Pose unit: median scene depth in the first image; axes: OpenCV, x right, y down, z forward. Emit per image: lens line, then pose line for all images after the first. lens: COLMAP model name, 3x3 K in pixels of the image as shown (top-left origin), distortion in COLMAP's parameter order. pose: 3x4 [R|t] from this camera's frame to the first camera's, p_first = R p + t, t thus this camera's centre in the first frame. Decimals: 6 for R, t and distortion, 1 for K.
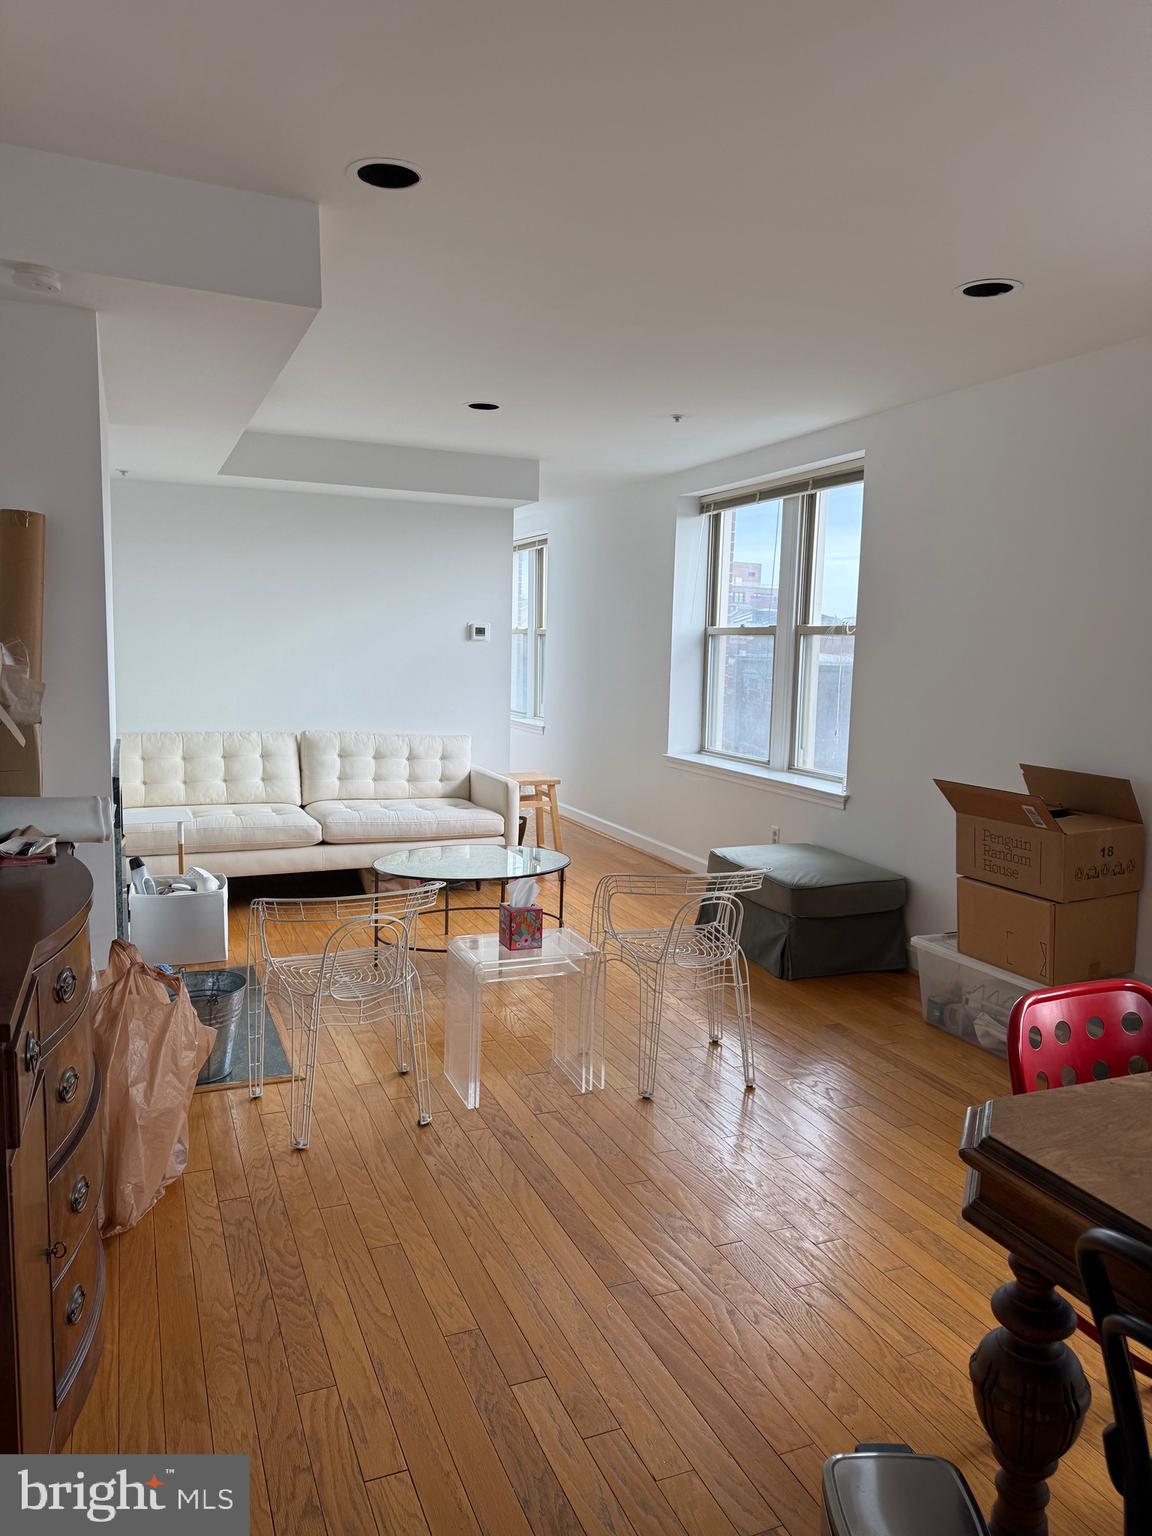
lens RADIAL K [[1069.0, 0, 565.3], [0, 1069.0, 771.6], [0, 0, 1]] dist [0.021969, -0.003713]
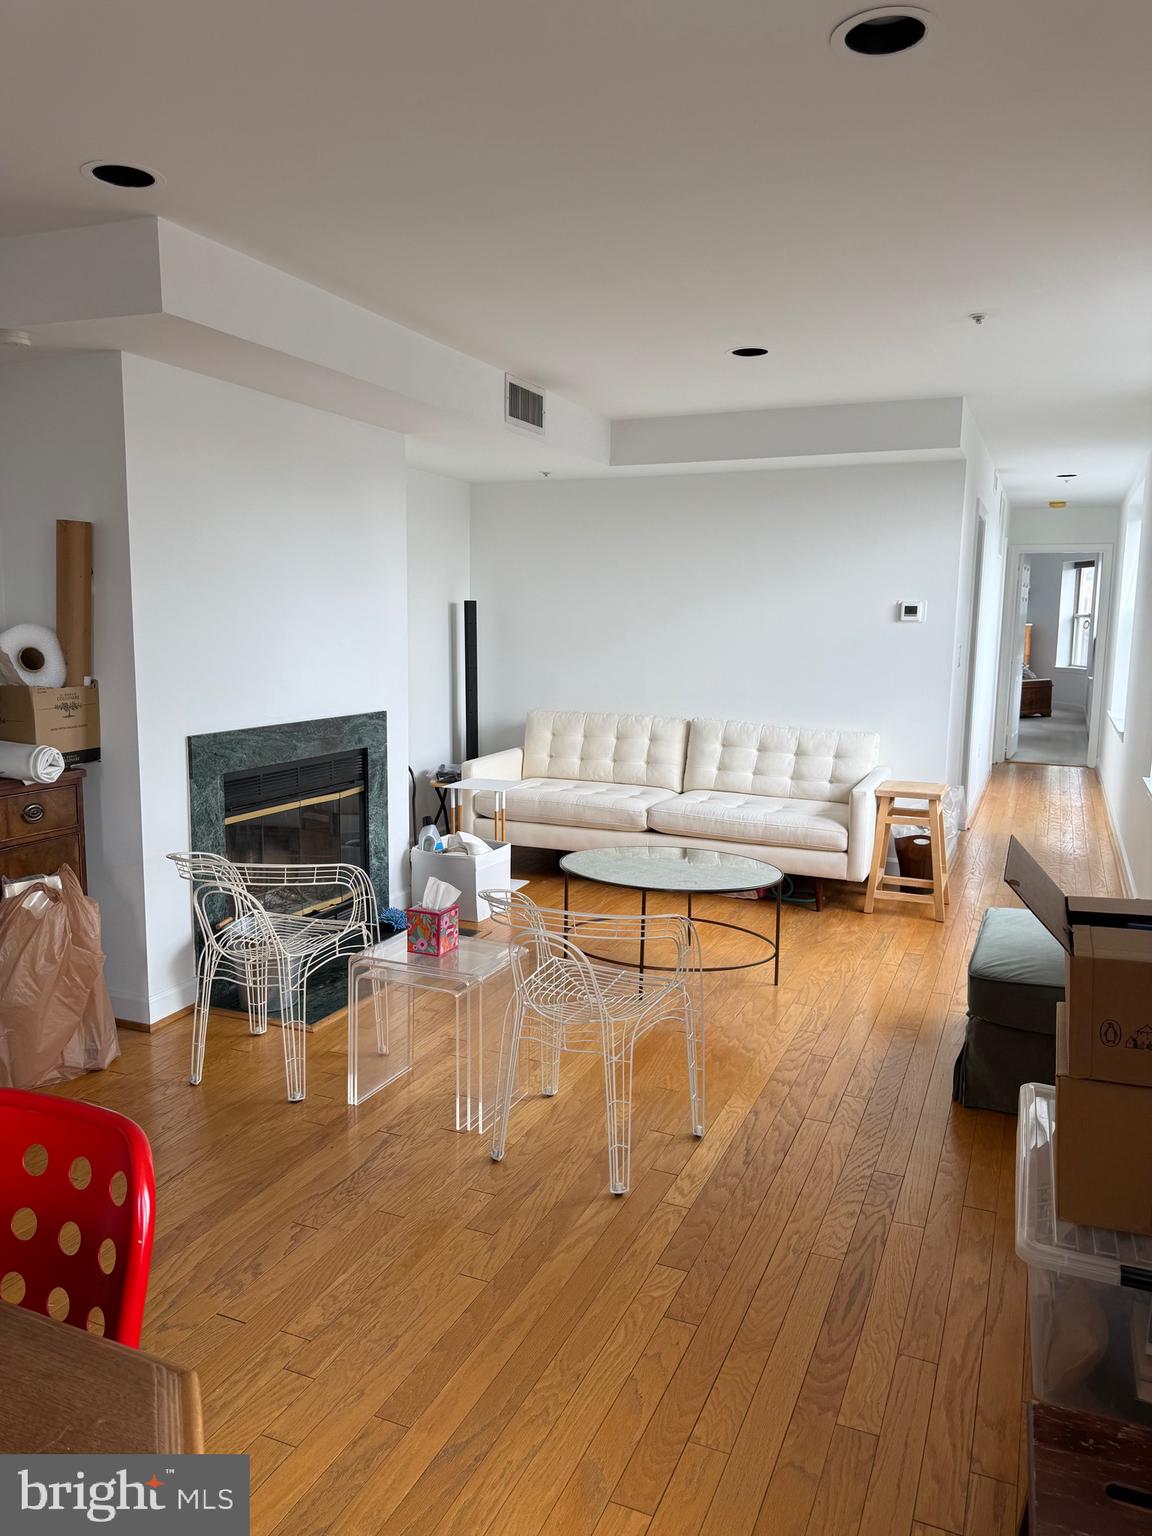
lens RADIAL K [[1069.0, 0, 565.3], [0, 1069.0, 771.6], [0, 0, 1]] dist [0.021969, -0.003713]
pose [[0.676063, 0.090044, -0.731321, 0.393849], [-0.079454, 0.995627, 0.049136, -0.026655], [0.732547, 0.024887, 0.680261, 0.246364]]
